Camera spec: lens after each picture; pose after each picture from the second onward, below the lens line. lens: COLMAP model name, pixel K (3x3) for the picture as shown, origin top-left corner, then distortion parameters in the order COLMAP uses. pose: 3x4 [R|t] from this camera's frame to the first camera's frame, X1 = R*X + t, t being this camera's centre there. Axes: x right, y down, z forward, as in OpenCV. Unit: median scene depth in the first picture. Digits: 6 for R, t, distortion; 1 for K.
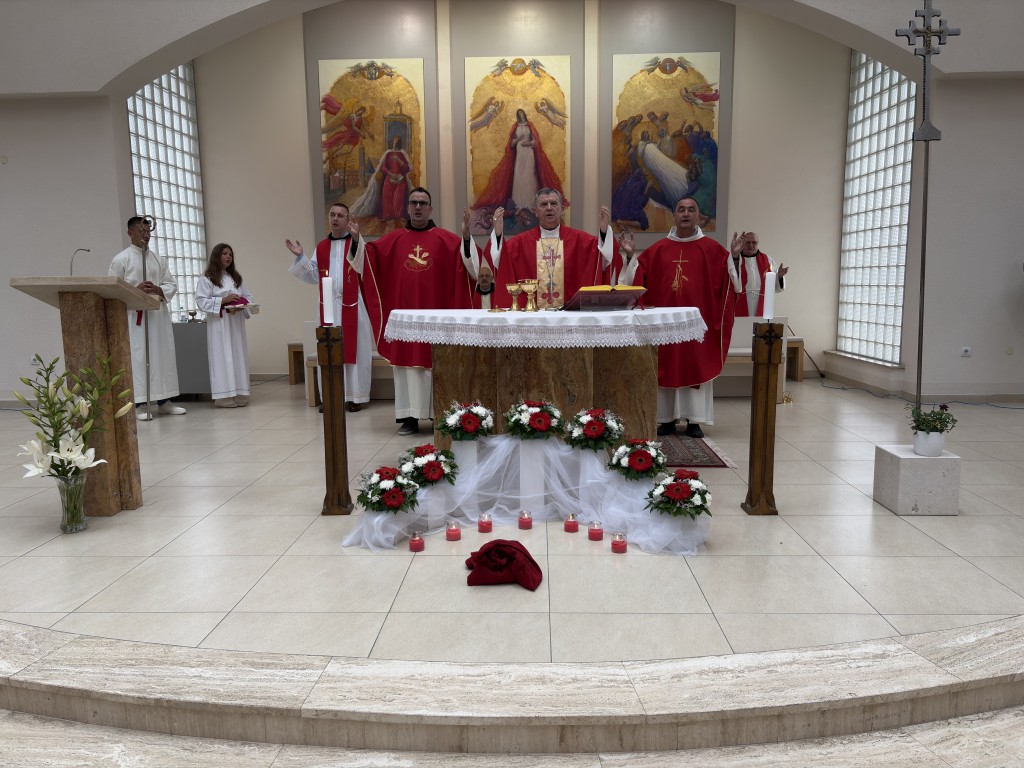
lens RADIAL K [[782.3, 0, 512.0], [0, 782.3, 384.0], [0, 0, 1]] dist [0.004321, -0.001475]
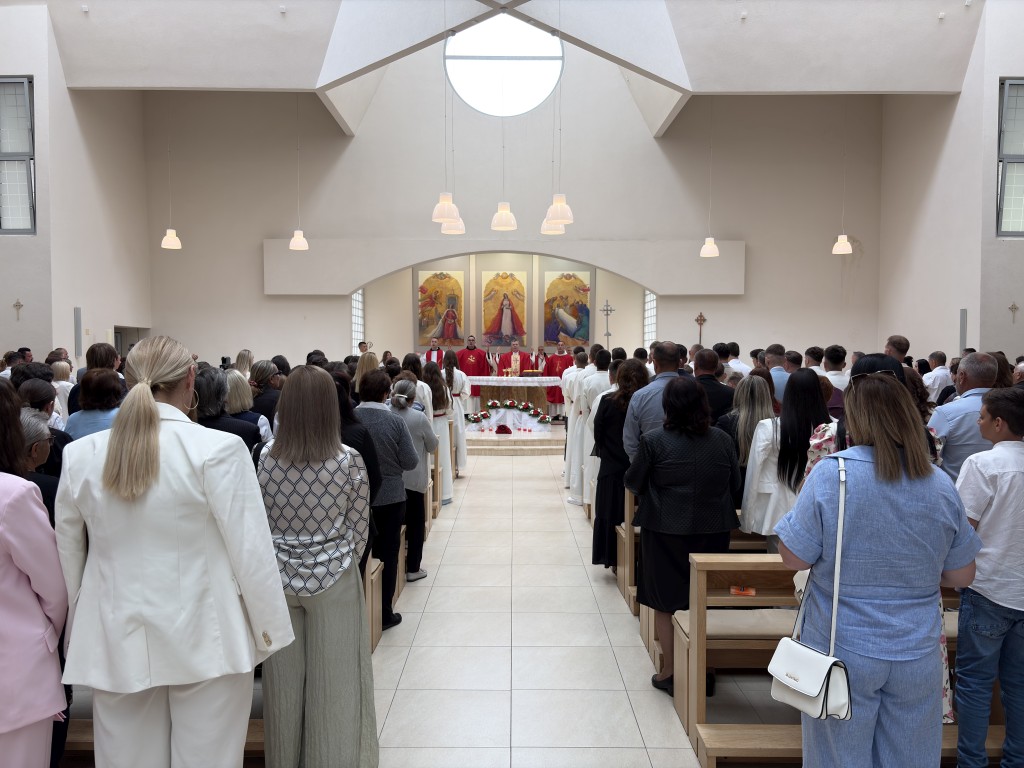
lens RADIAL K [[779.2, 0, 512.0], [0, 779.2, 384.0], [0, 0, 1]] dist [0.005066, -0.000253]
pose [[0.999411, 0.012643, 0.031897, -0.060612], [-0.009442, 0.995084, -0.098585, 0.224035], [-0.032986, 0.098226, 0.994617, -1.960714]]
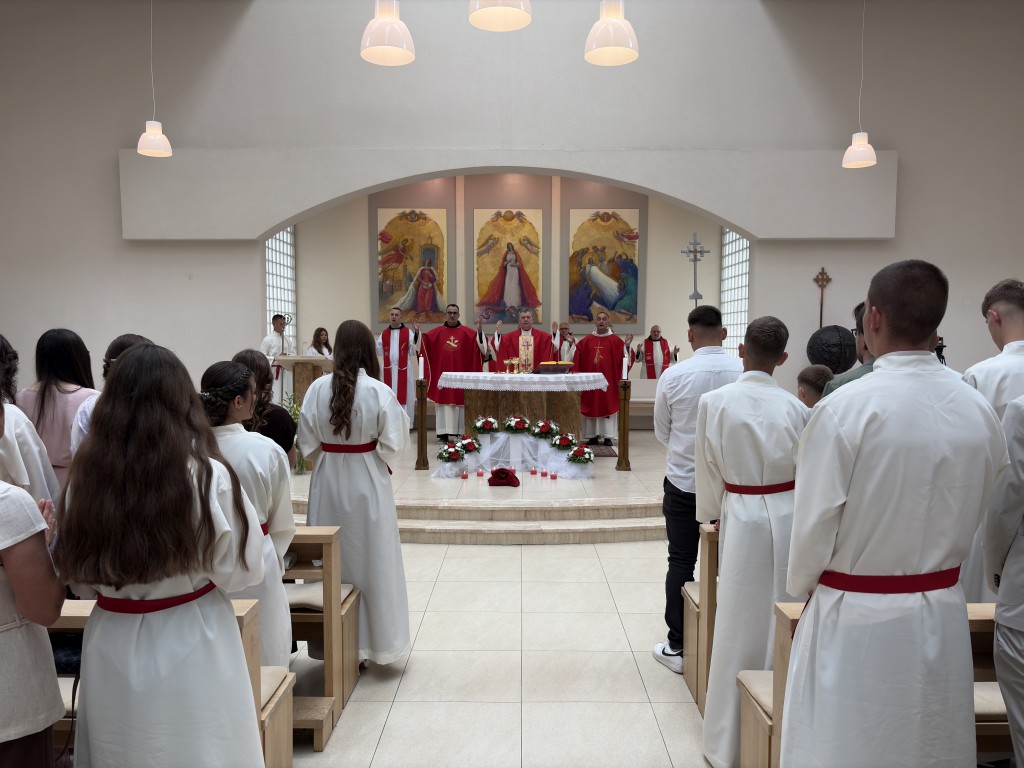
lens RADIAL K [[782.3, 0, 512.0], [0, 782.3, 384.0], [0, 0, 1]] dist [0.004321, -0.001475]
pose [[0.999685, 0.012067, 0.021999, -0.022961], [-0.010286, 0.996794, -0.079343, 0.071333], [-0.022886, 0.079092, 0.996605, -0.772345]]
